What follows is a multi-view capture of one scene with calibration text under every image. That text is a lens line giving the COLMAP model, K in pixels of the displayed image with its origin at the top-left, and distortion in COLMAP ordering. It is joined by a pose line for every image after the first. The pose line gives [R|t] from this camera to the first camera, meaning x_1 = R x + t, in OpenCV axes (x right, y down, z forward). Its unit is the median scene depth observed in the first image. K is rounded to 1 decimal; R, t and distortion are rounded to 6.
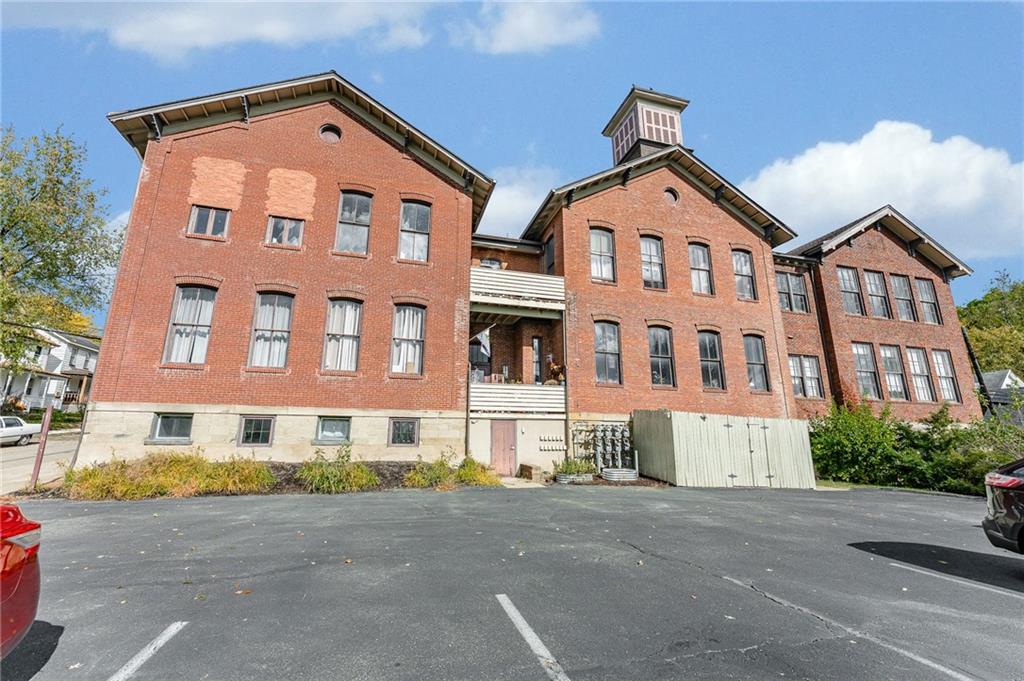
lens RADIAL K [[399.9, 0, 494.3], [0, 399.9, 343.6], [0, 0, 1]] dist [0.007214, -0.000068]
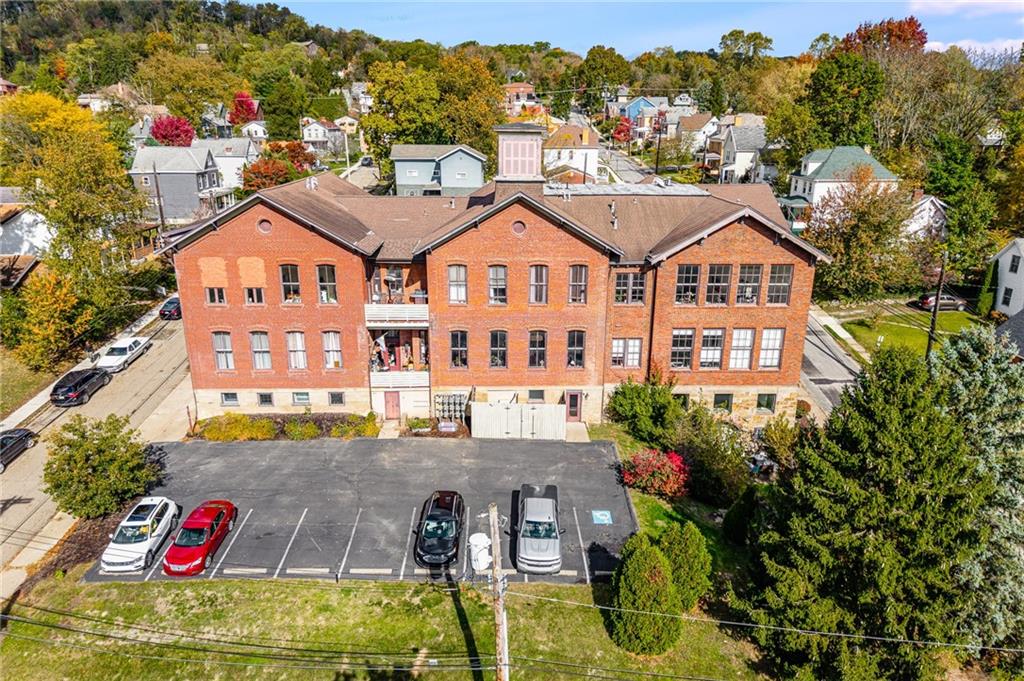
lens RADIAL K [[677.8, 0, 511.3], [0, 677.8, 322.3], [0, 0, 1]] dist [0.055657, -0.002148]
pose [[0.972122, 0.062783, -0.225916, 1.209411], [0.058465, 0.868154, 0.492839, -1.538515], [0.227072, -0.492307, 0.840281, -1.266226]]
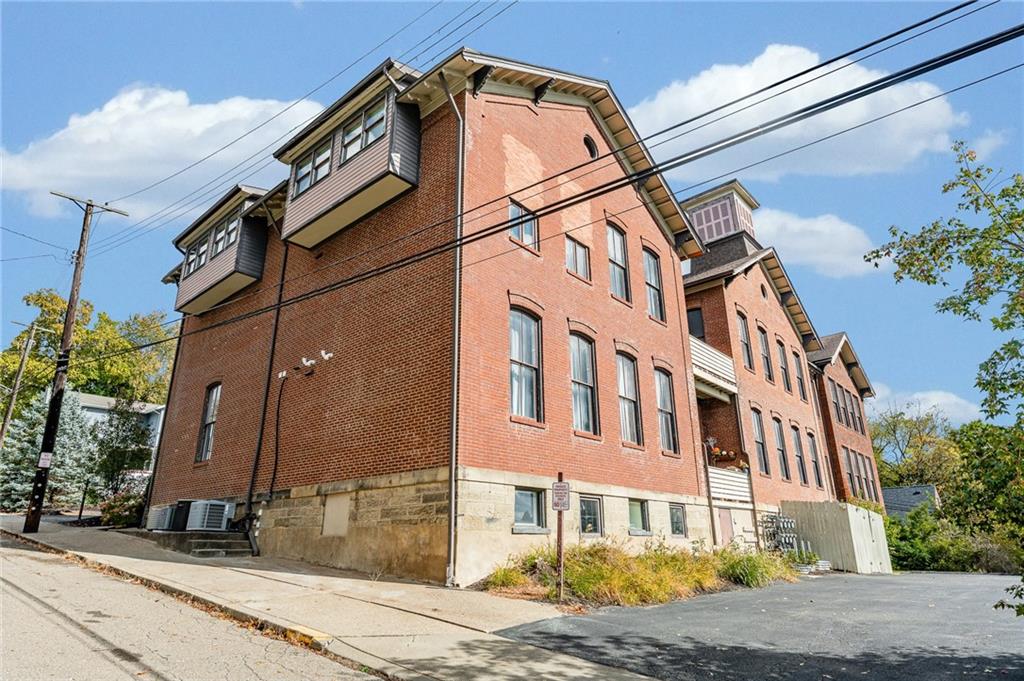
lens RADIAL K [[581.2, 0, 512.0], [0, 581.2, 340.5], [0, 0, 1]] dist [0.003390, 0.000241]
pose [[0.836403, 0.167960, 0.521746, -1.158030], [-0.109148, 0.983866, -0.141751, 0.054241], [-0.537137, 0.061614, 0.841242, 0.117382]]
